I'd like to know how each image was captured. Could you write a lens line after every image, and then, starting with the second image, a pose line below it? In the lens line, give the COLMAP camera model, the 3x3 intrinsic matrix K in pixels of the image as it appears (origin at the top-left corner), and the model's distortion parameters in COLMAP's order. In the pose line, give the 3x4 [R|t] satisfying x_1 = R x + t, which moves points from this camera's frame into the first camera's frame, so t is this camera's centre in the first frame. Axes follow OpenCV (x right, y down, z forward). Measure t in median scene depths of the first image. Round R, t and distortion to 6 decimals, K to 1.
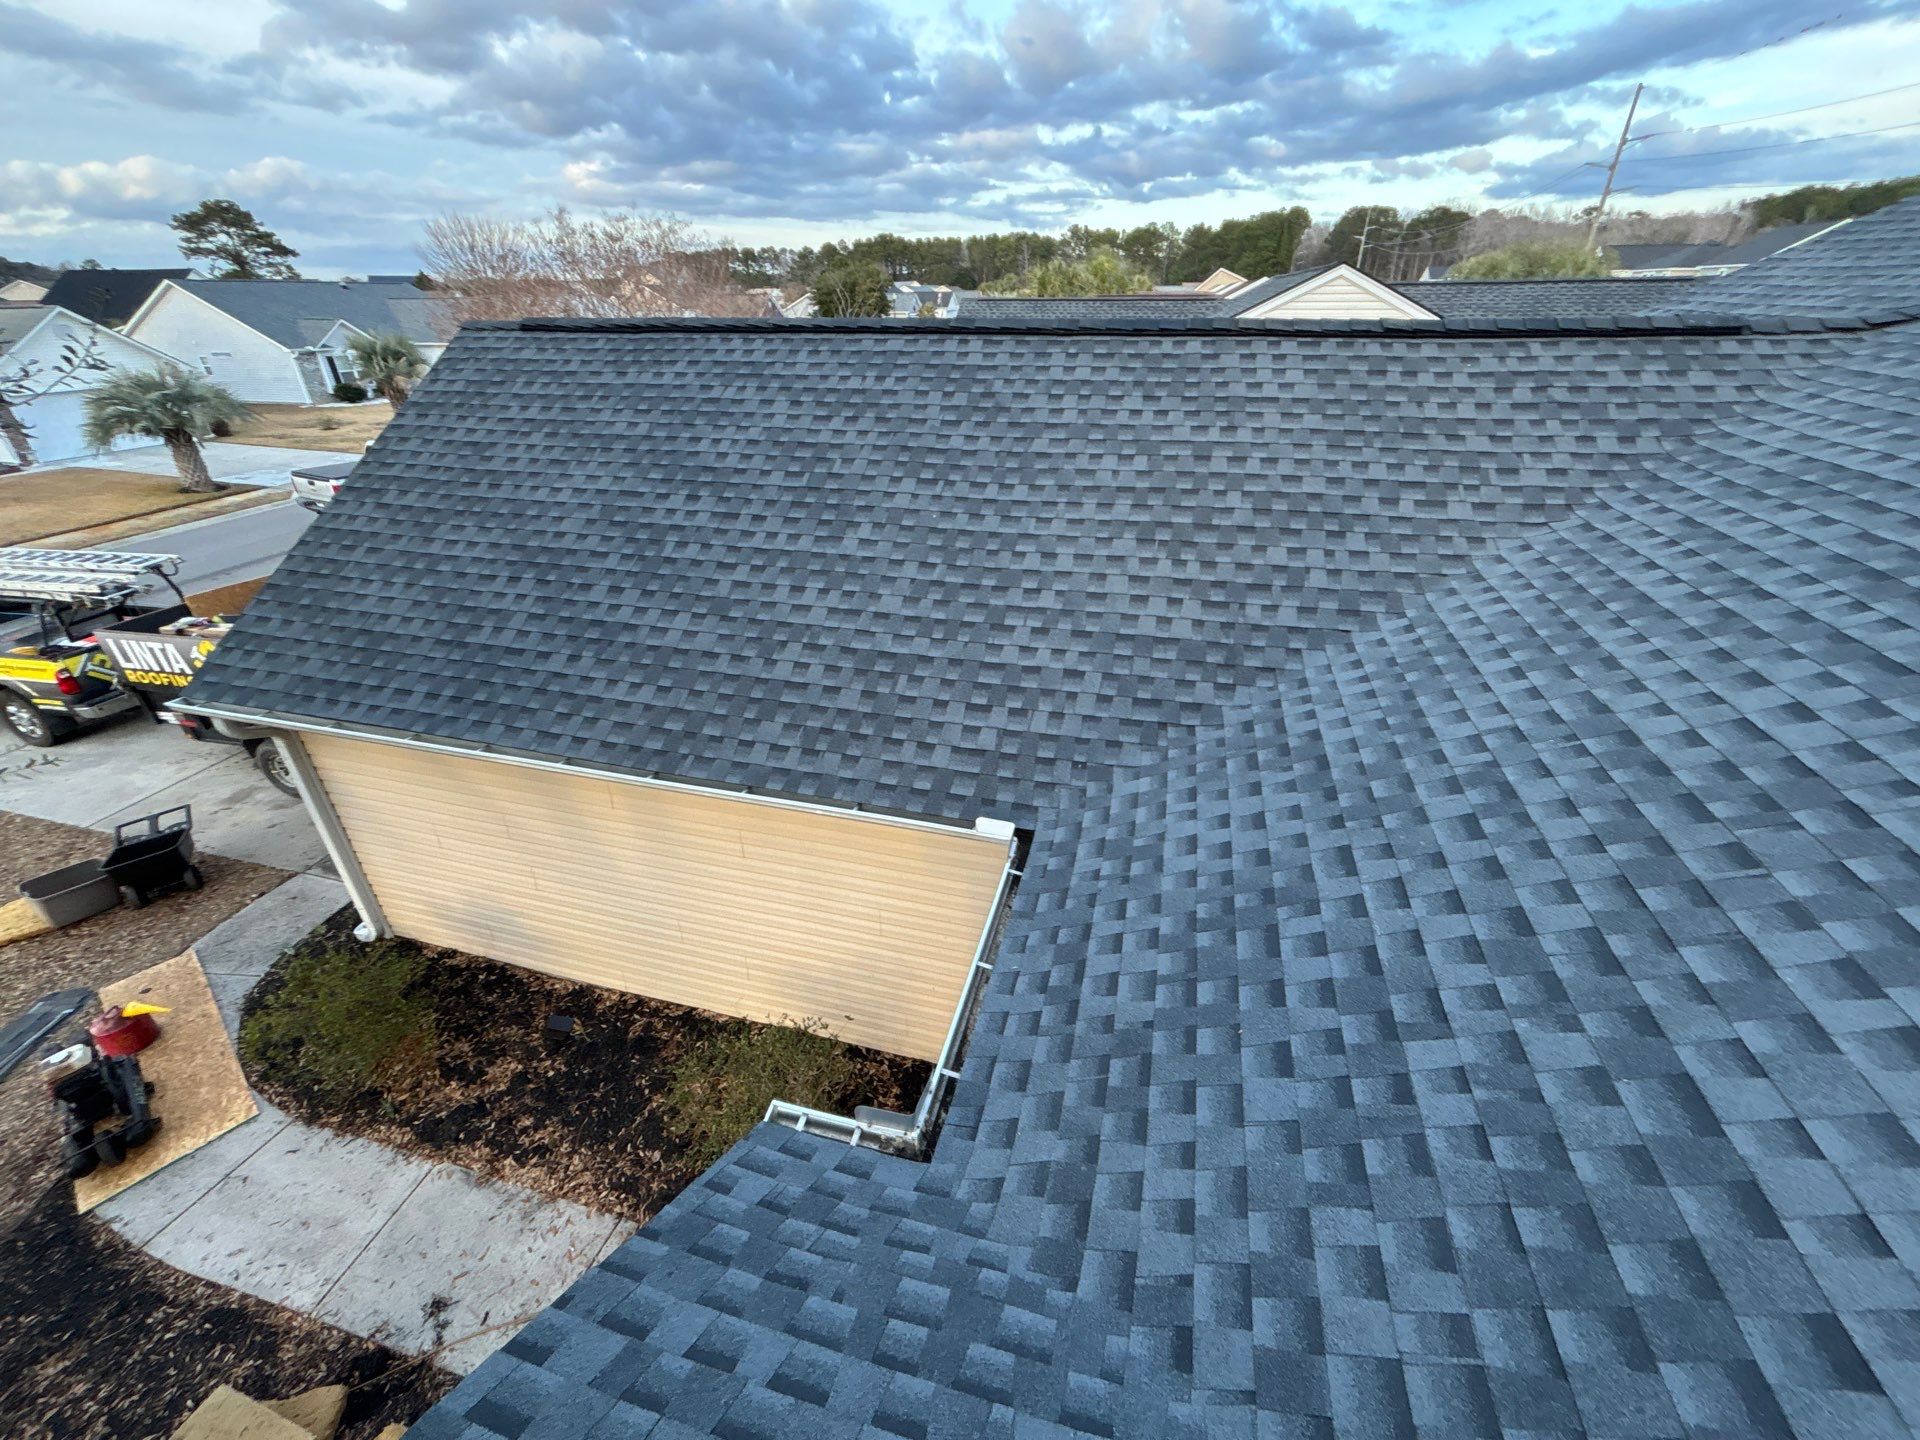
lens RADIAL K [[775.8, 0, 956.0], [0, 775.8, 718.9], [0, 0, 1]] dist [0.004277, -0.001783]
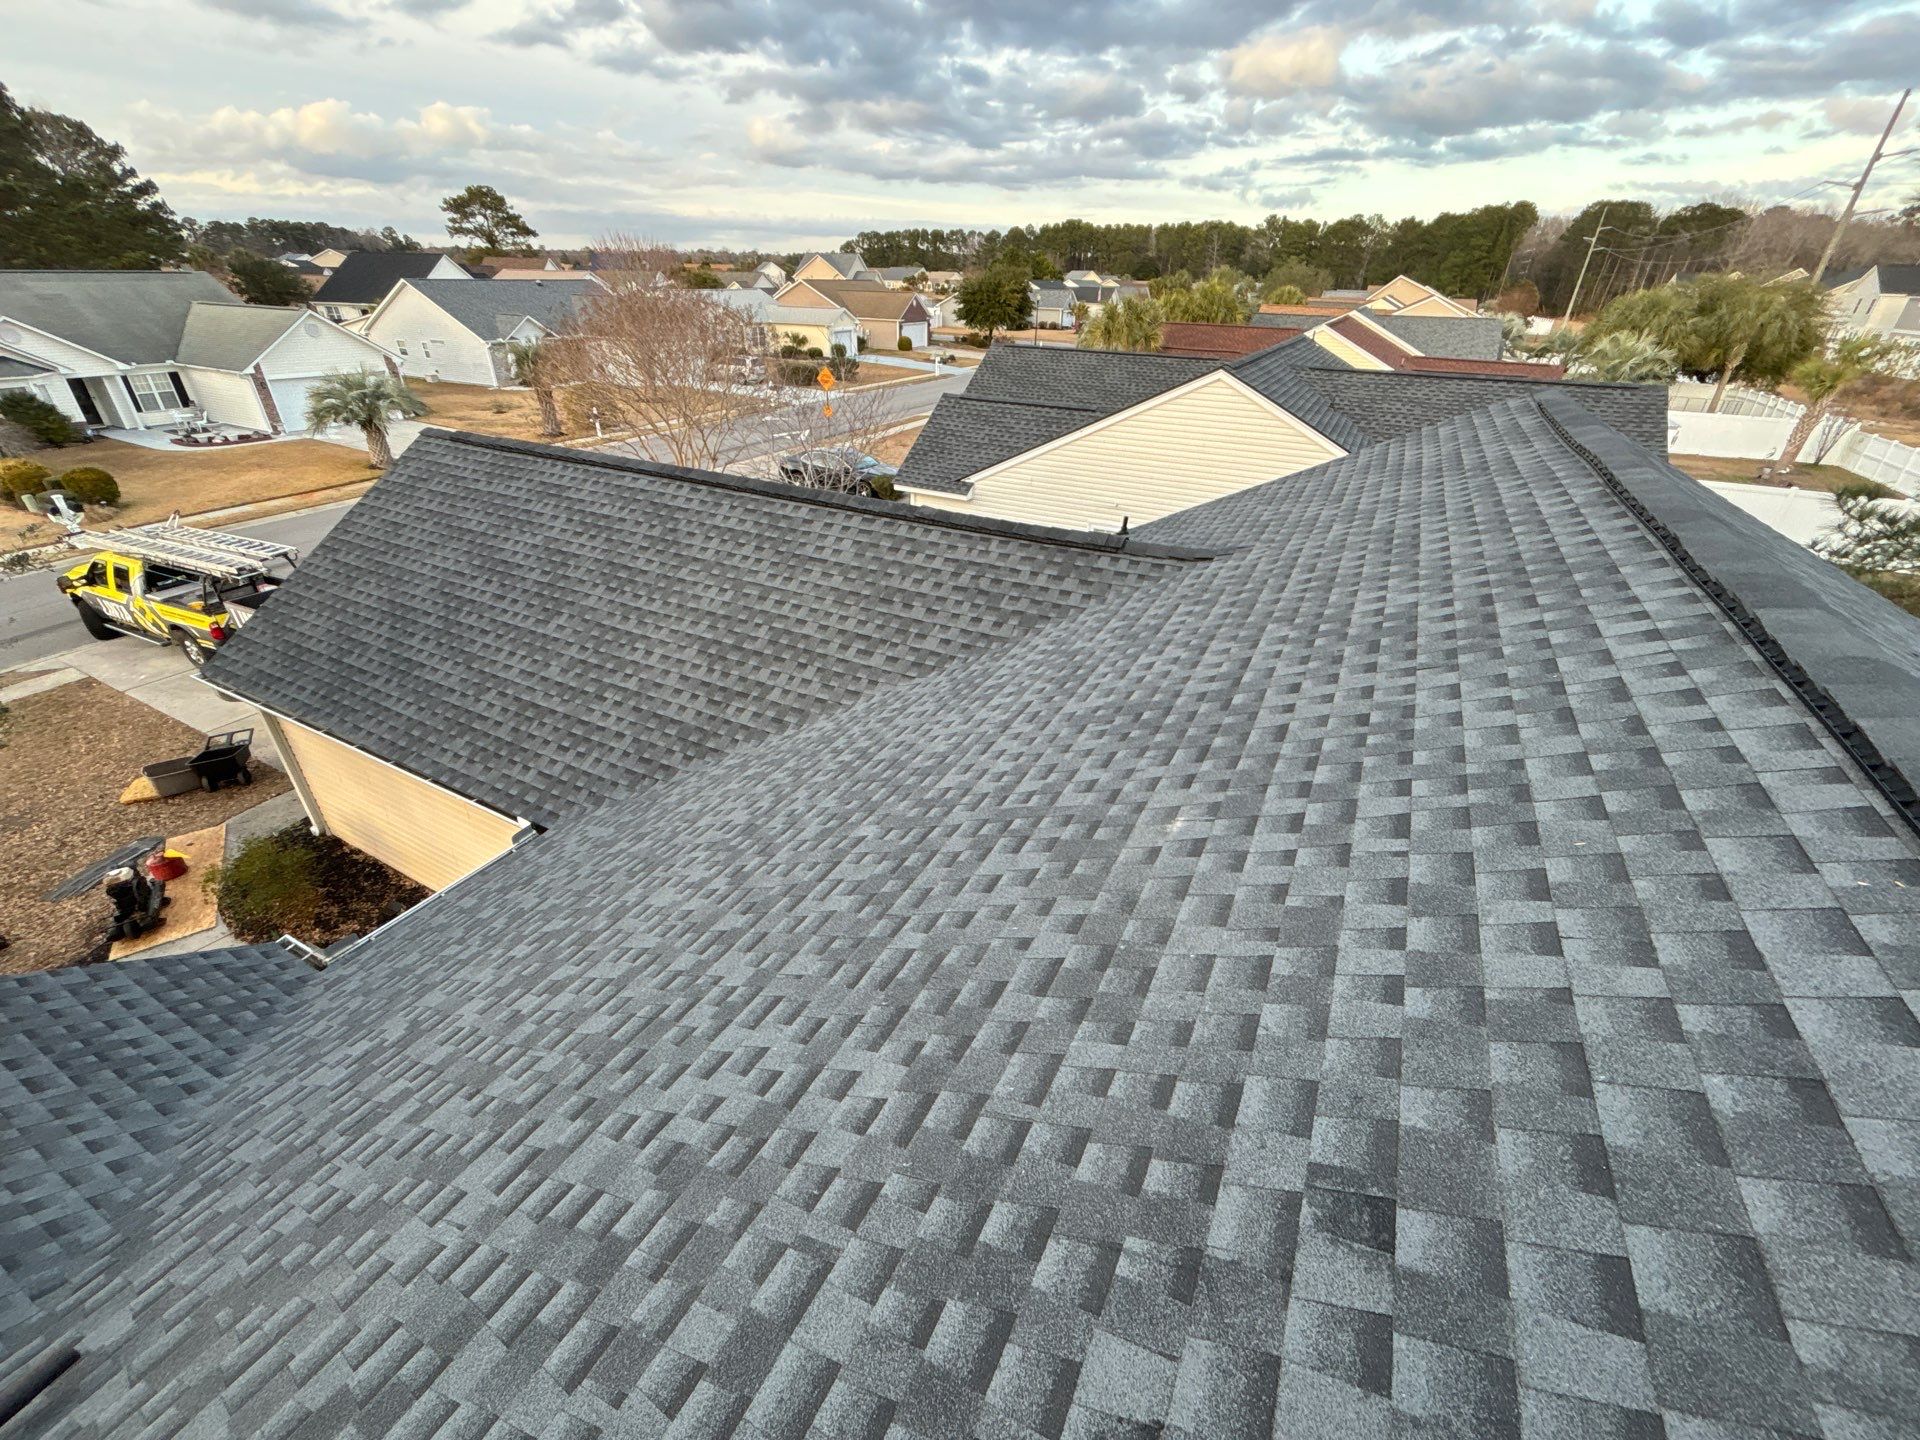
lens RADIAL K [[776.6, 0, 955.7], [0, 776.6, 718.9], [0, 0, 1]] dist [0.001528, 0.000902]
pose [[0.976497, 0.128959, -0.172692, 0.902660], [-0.125679, 0.991622, 0.029840, -0.186293], [0.175093, -0.007434, 0.984524, -0.367987]]
